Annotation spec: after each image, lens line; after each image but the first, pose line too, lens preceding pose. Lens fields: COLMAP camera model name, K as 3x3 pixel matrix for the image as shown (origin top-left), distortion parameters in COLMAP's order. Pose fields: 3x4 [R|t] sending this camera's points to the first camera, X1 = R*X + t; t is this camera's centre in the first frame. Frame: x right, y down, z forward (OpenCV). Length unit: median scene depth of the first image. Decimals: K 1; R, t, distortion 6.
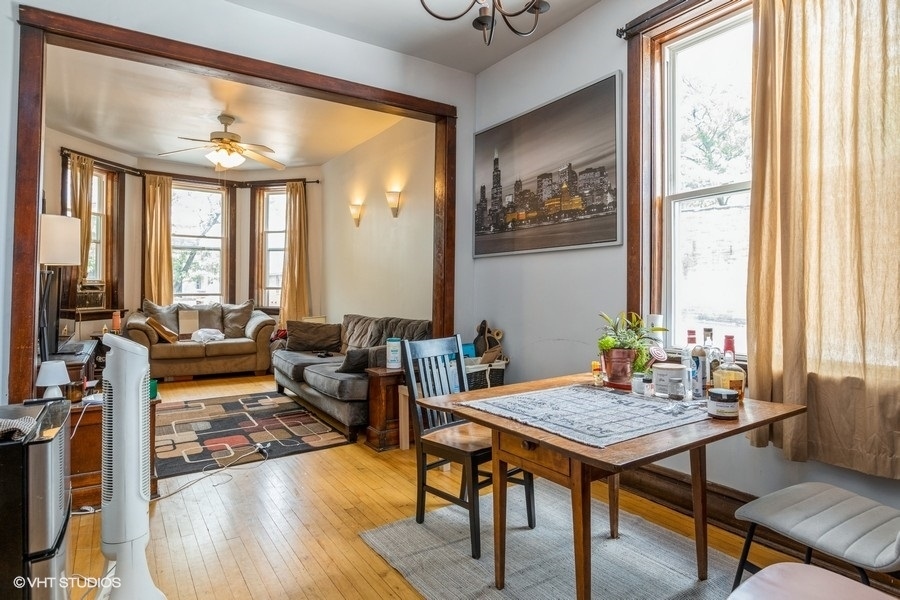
lens RADIAL K [[517.8, 0, 451.9], [0, 517.8, 290.6], [0, 0, 1]] dist [-0.002258, -0.002165]
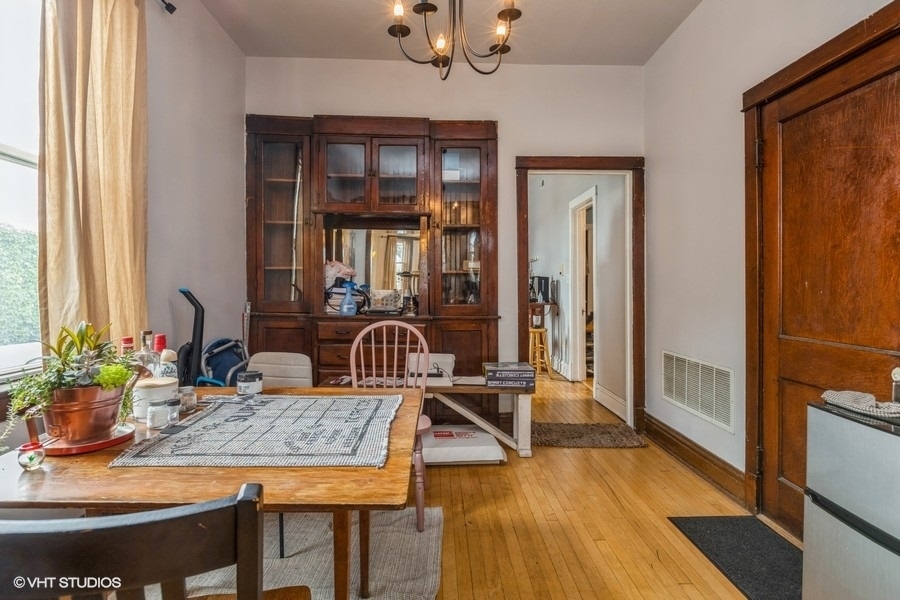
lens RADIAL K [[463.0, 0, 447.3], [0, 463.0, 286.4], [0, 0, 1]] dist [-0.003775, -0.002053]
pose [[-0.842983, -0.003926, 0.537926, -0.216317], [-0.002360, 0.999991, 0.003599, -0.004197], [-0.537935, 0.001765, -0.842984, 0.846610]]
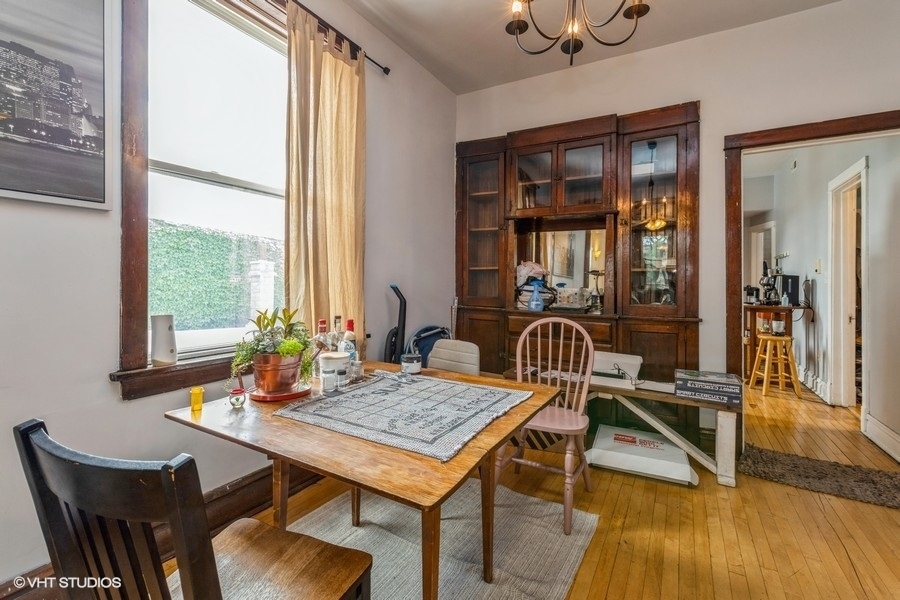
lens RADIAL K [[403.0, 0, 449.0], [0, 403.0, 284.0], [0, 0, 1]] dist [0.003322, -0.001153]
pose [[-0.439331, -0.005472, 0.898309, -0.260243], [-0.007832, 0.999967, 0.002261, -0.001864], [-0.898291, -0.006043, -0.439359, 0.717186]]
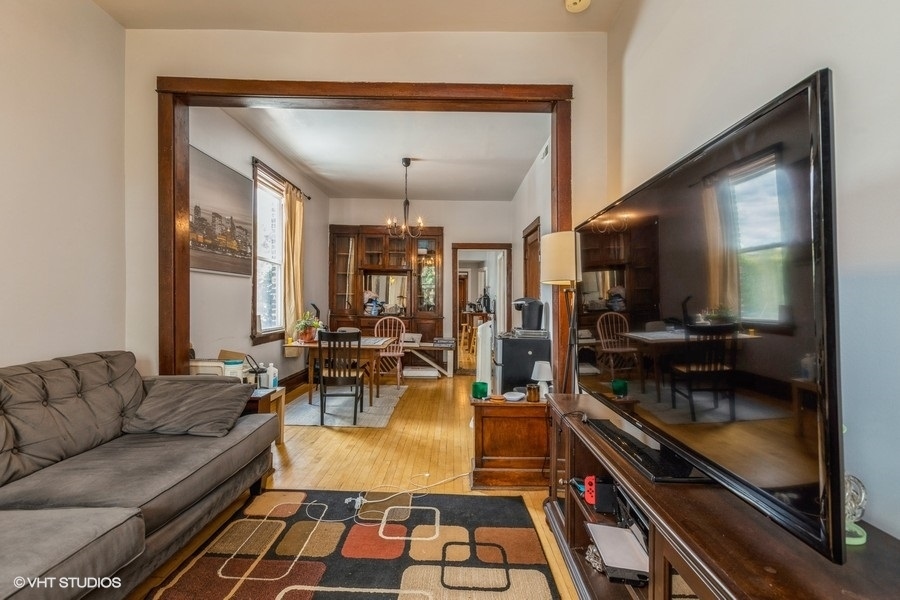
lens RADIAL K [[403.0, 0, 446.1], [0, 403.0, 295.3], [0, 0, 1]] dist [0.003322, -0.001153]
pose [[-0.821564, -0.001216, 0.570115, -0.875705], [-0.010790, 0.999852, -0.013416, -0.012764], [-0.570014, -0.017174, -0.821455, 1.503913]]
